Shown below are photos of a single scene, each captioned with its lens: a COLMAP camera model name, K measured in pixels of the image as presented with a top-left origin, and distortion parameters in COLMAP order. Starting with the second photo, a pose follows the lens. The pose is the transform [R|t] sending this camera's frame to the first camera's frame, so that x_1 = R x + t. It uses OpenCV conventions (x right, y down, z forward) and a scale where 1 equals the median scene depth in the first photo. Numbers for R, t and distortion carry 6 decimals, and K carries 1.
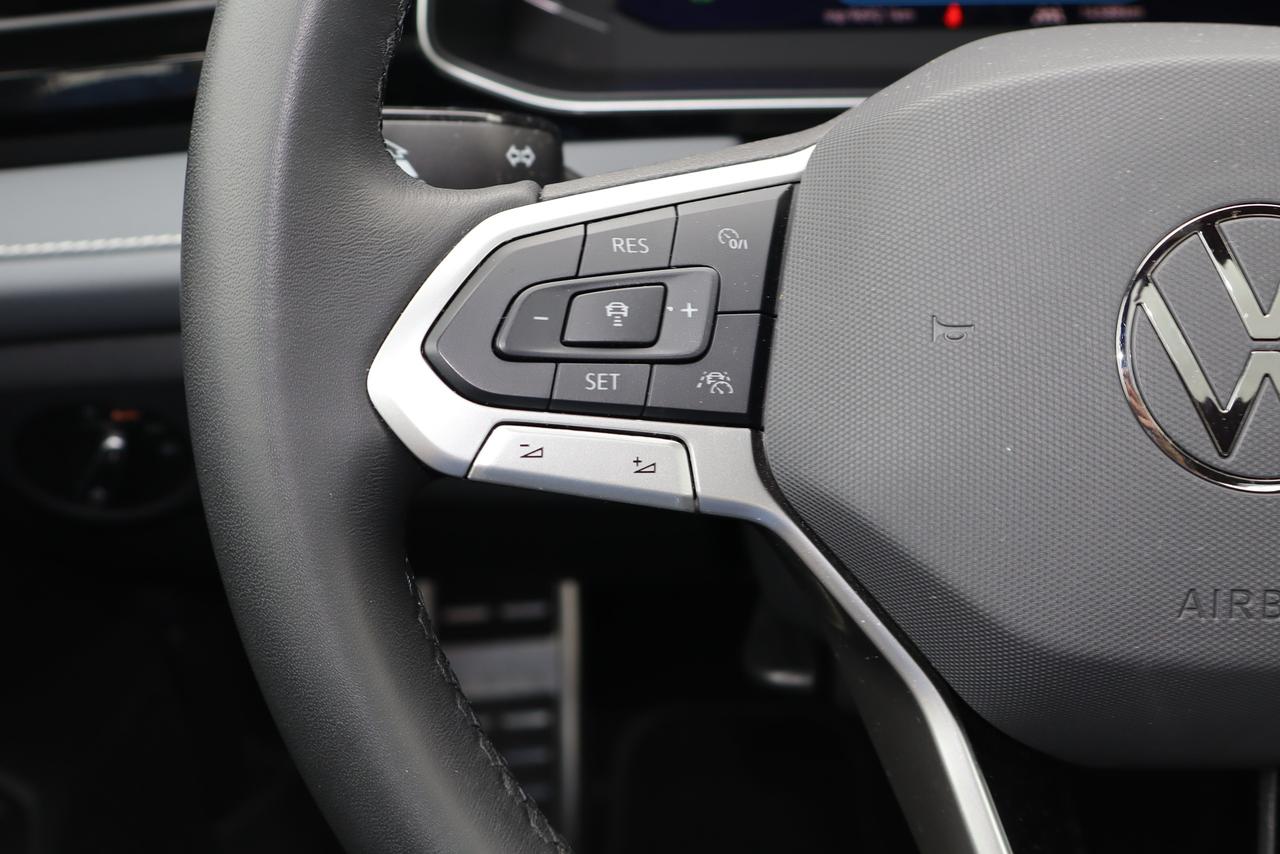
lens RADIAL K [[1612.5, 0, 640.0], [0, 1612.5, 427.0], [0, 0, 1]] dist [-0.002826, -0.008573]
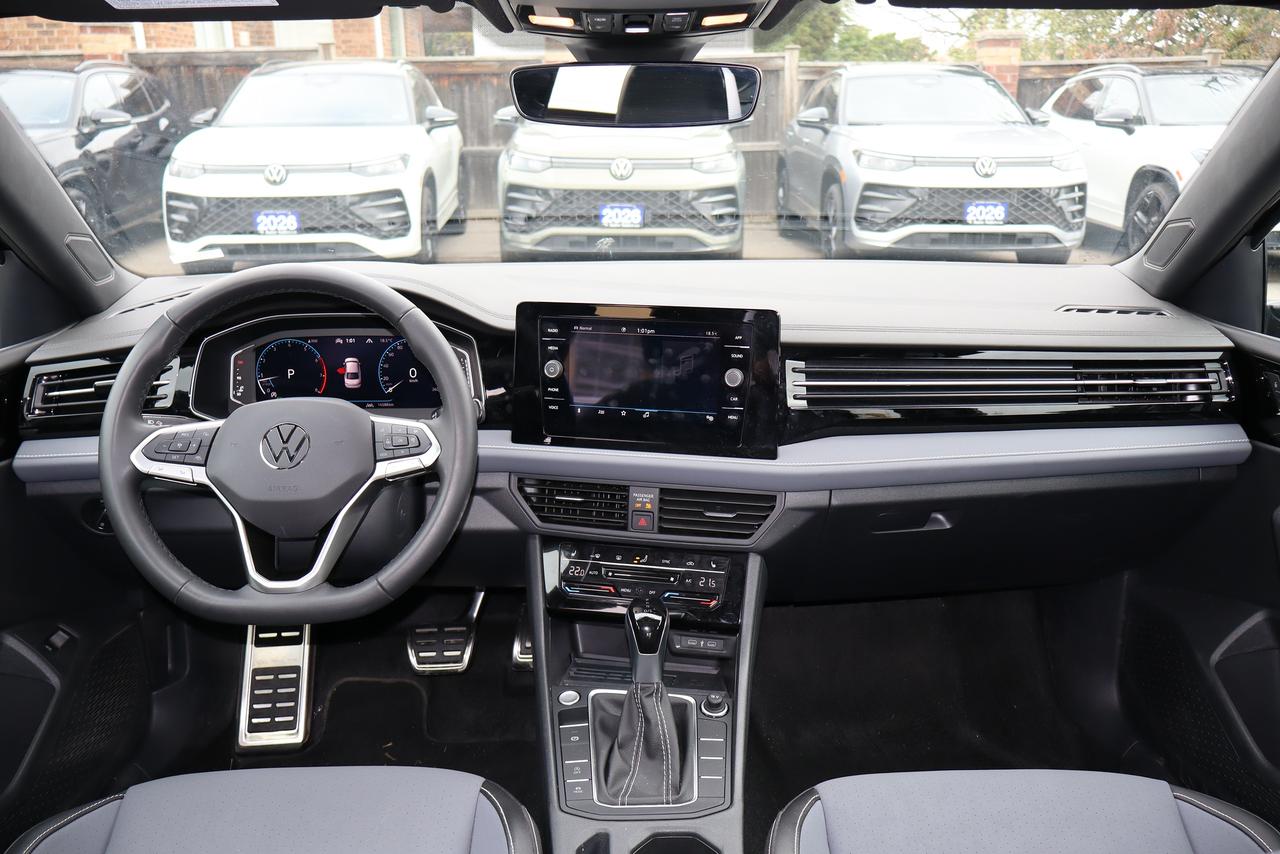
lens RADIAL K [[1069.3, 0, 640.0], [0, 1069.3, 427.0], [0, 0, 1]] dist [-0.001627, -0.003064]
pose [[0.999535, -0.000268, 0.030486, 1.427498], [0.008692, 0.960962, -0.276545, 0.885106], [-0.029222, 0.276681, 0.960517, -2.538926]]
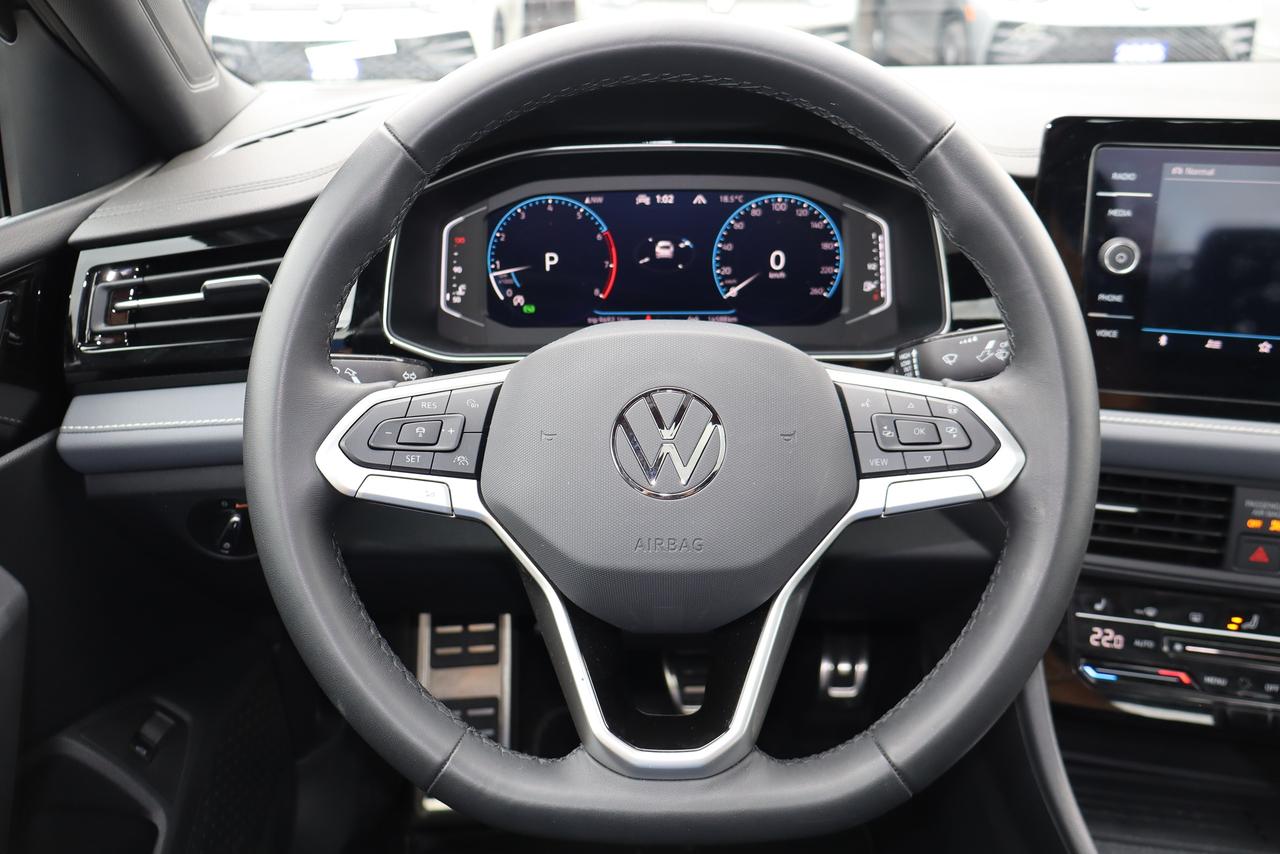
lens RADIAL K [[1069.3, 0, 640.0], [0, 1069.3, 427.0], [0, 0, 1]] dist [-0.001627, -0.003064]
pose [[0.999992, 0.002342, -0.003299, 0.324051], [-0.002831, 0.987621, -0.156833, 0.176470], [0.002891, 0.156841, 0.987620, -0.610984]]
